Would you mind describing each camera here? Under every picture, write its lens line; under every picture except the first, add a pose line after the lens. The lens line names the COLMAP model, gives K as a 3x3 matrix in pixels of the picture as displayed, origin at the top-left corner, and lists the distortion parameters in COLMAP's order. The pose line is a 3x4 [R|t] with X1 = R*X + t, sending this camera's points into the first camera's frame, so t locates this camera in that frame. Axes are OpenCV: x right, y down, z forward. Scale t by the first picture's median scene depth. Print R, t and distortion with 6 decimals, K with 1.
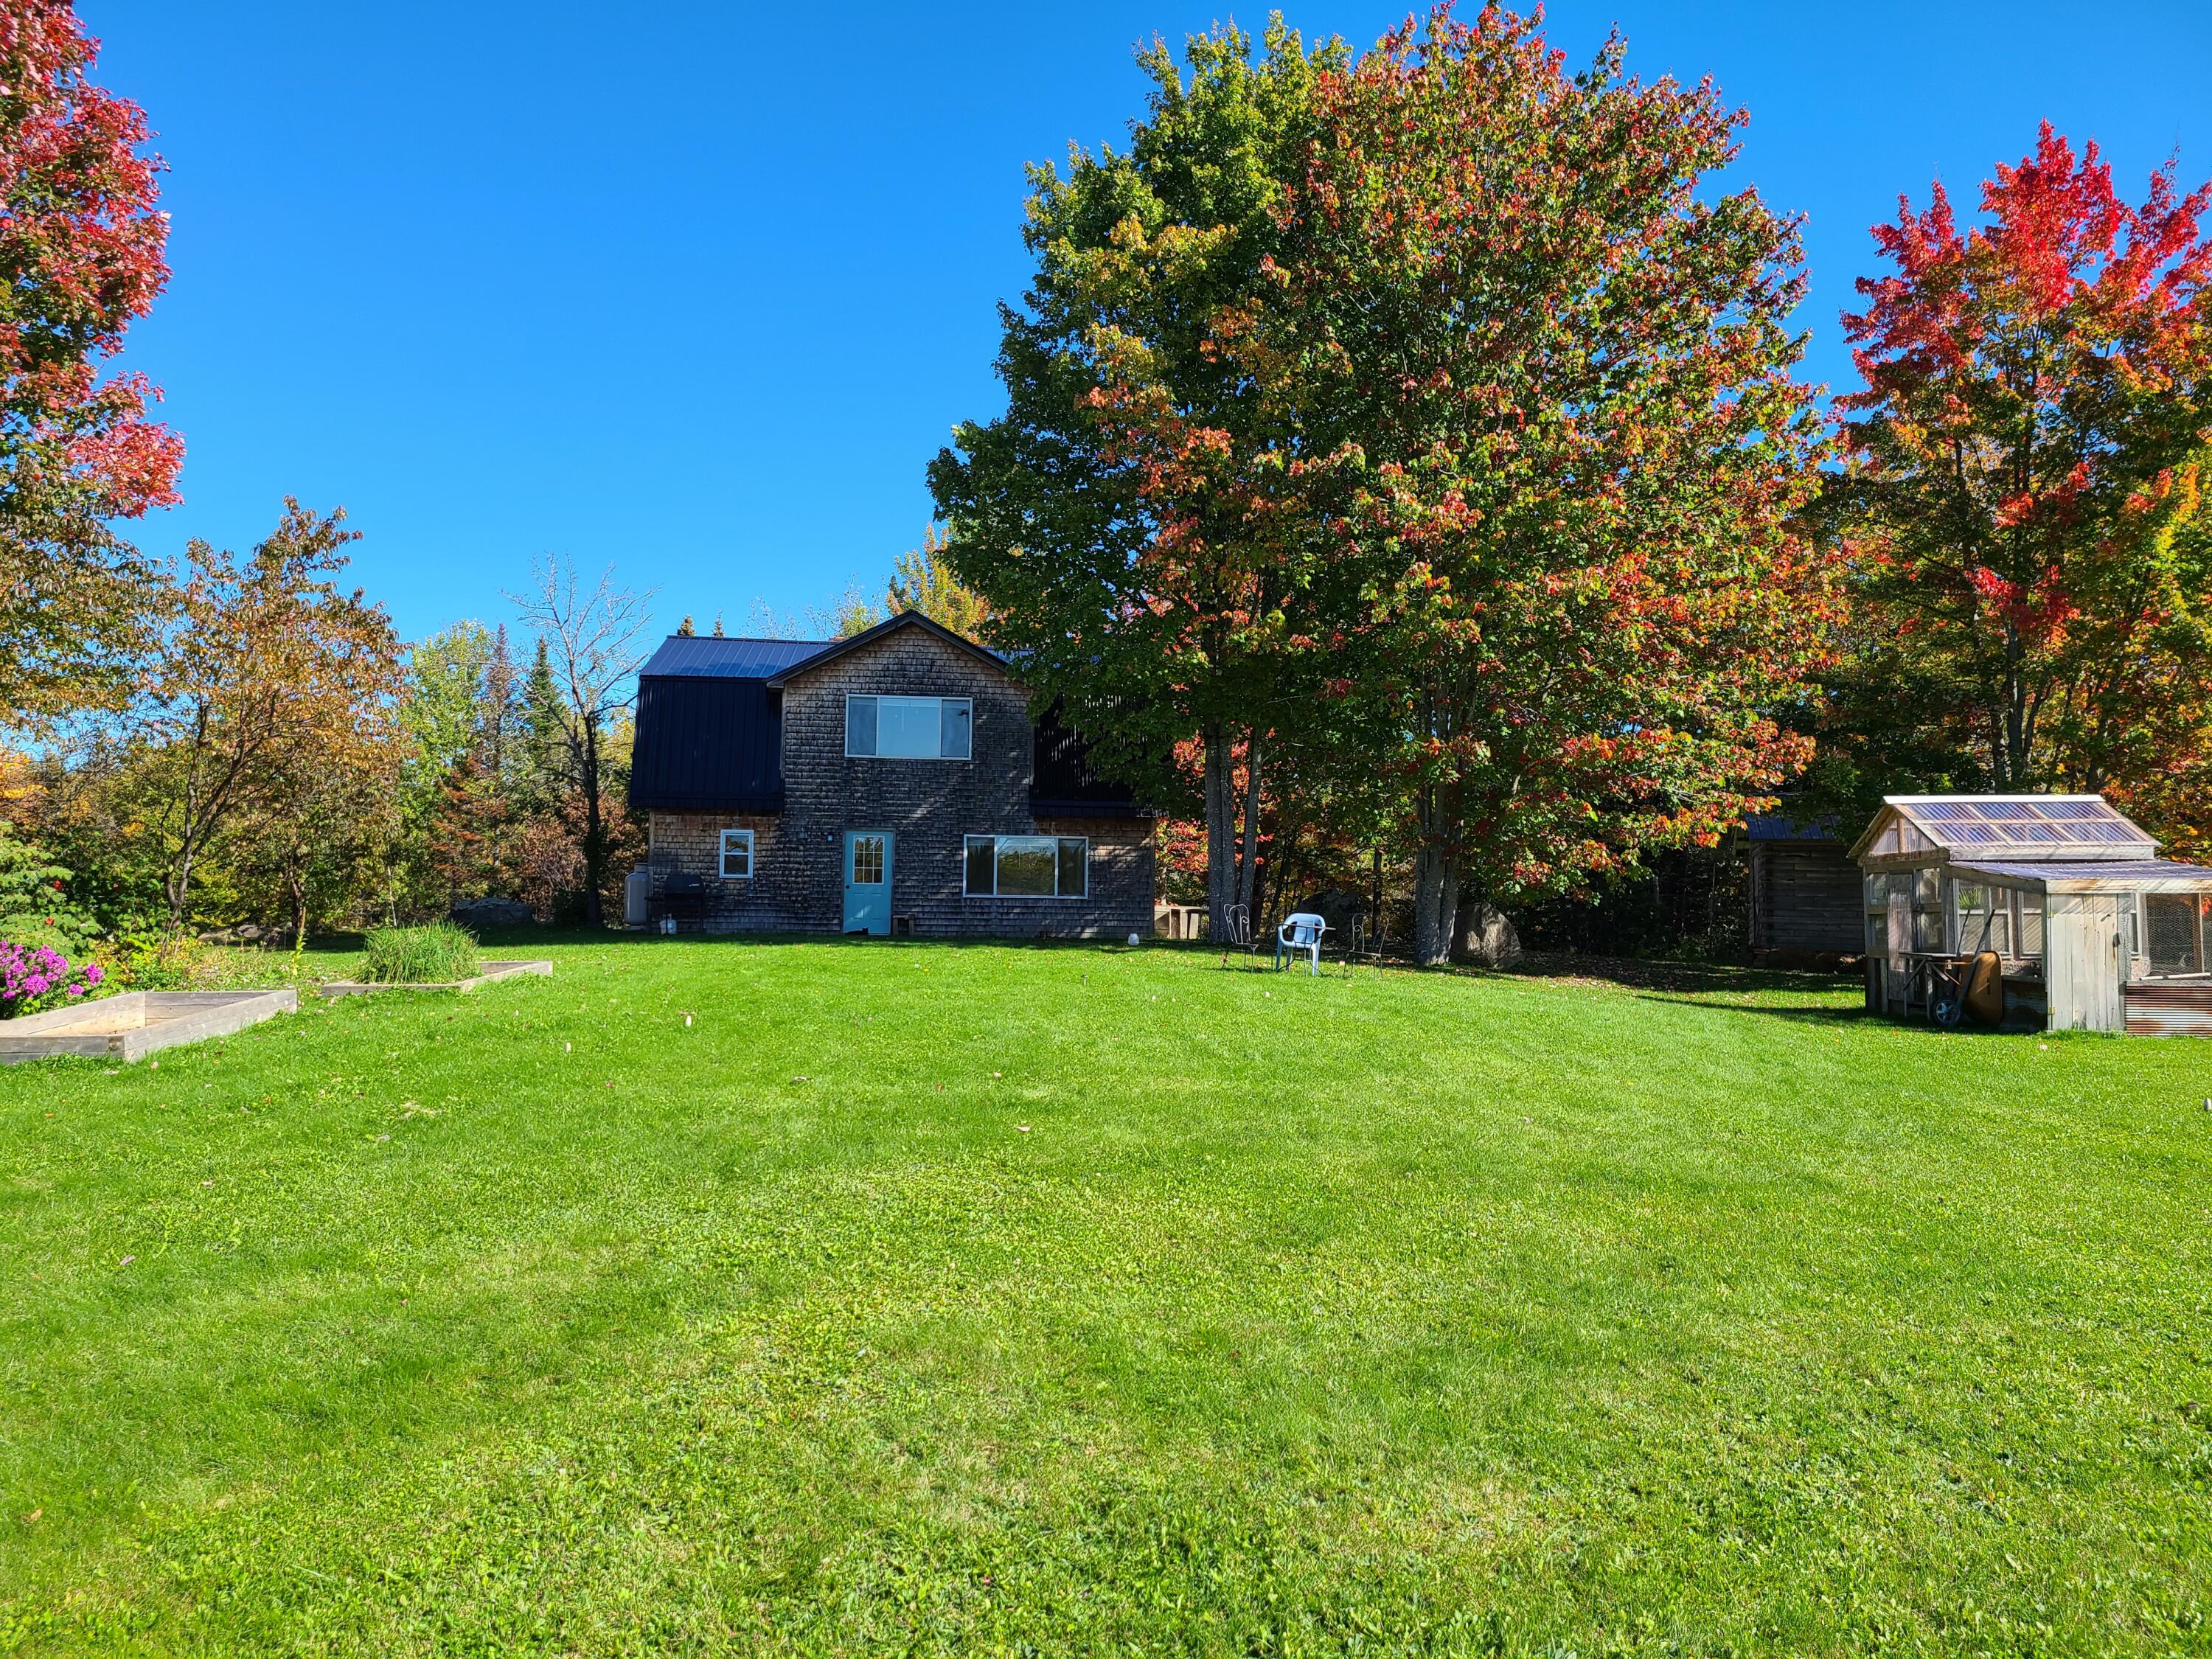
lens RADIAL K [[1654.7, 0, 1106.0], [0, 1654.7, 829.5], [0, 0, 1]] dist [-0.000564, 0.037470]
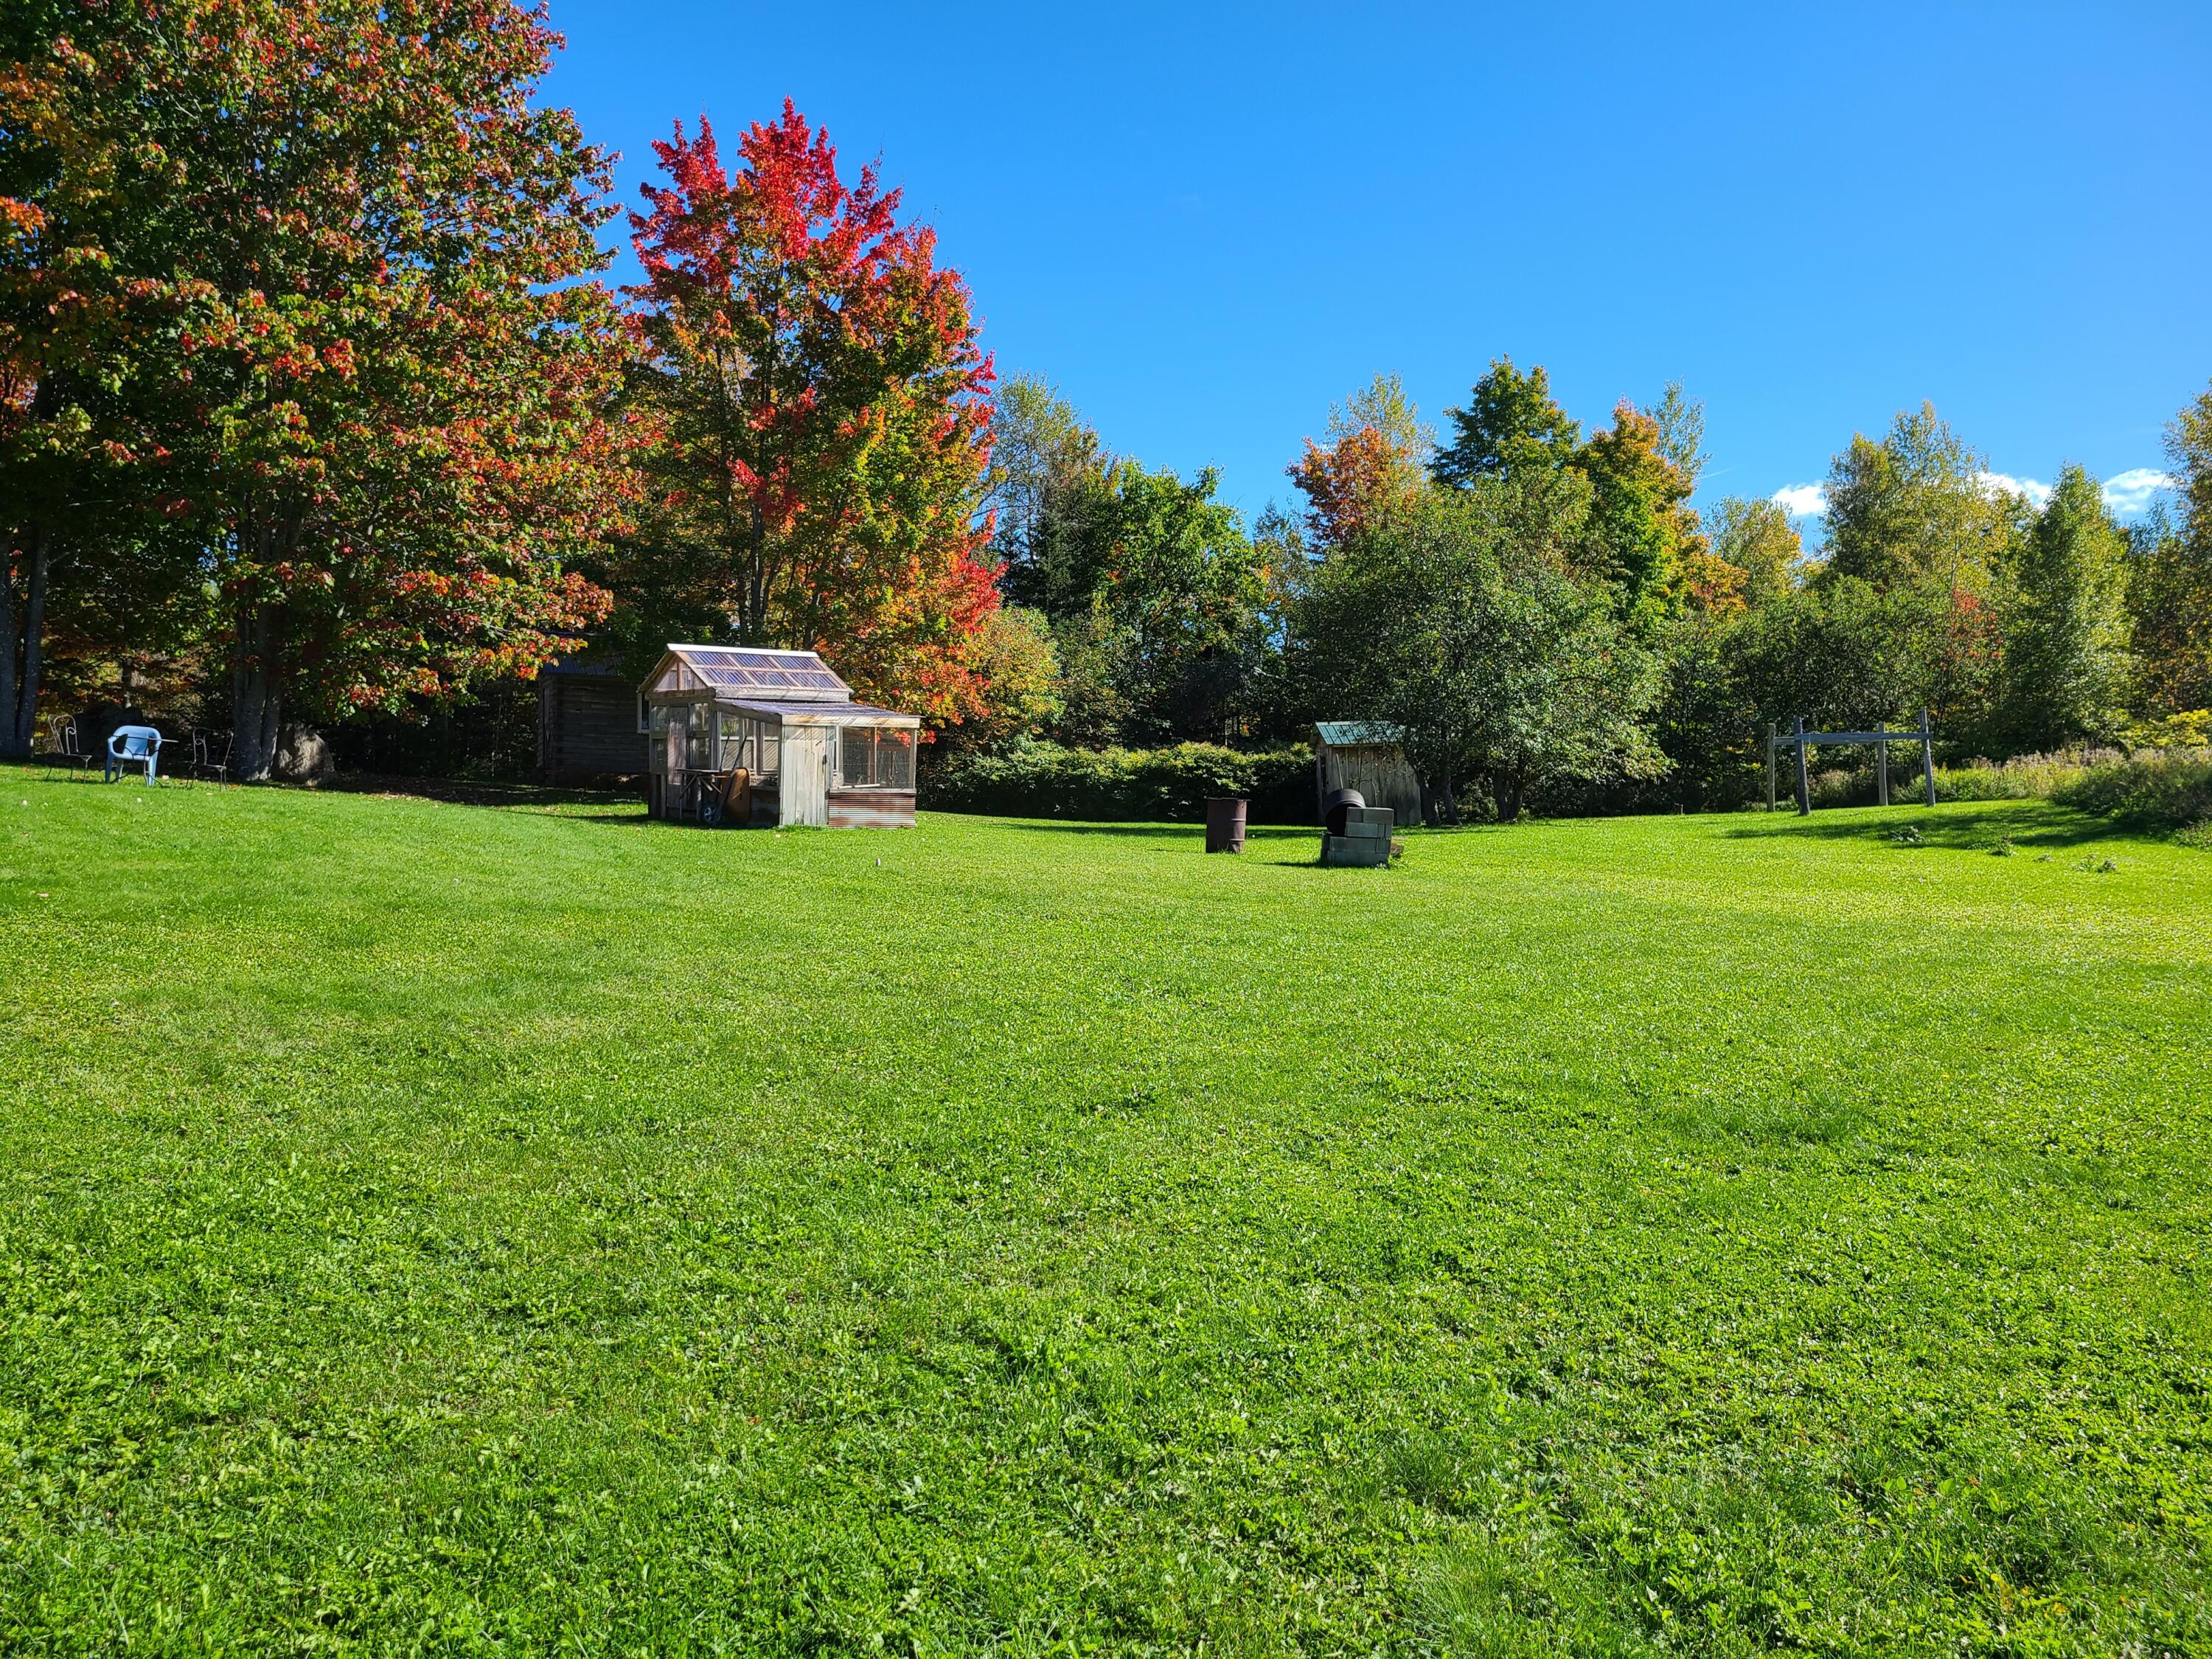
lens RADIAL K [[1654.7, 0, 1106.0], [0, 1654.7, 829.5], [0, 0, 1]] dist [-0.000564, 0.037470]
pose [[0.749003, -0.016696, 0.662356, -0.091659], [-0.050837, 0.995287, 0.082575, -0.000702], [-0.660614, -0.095521, 0.744624, -0.130276]]
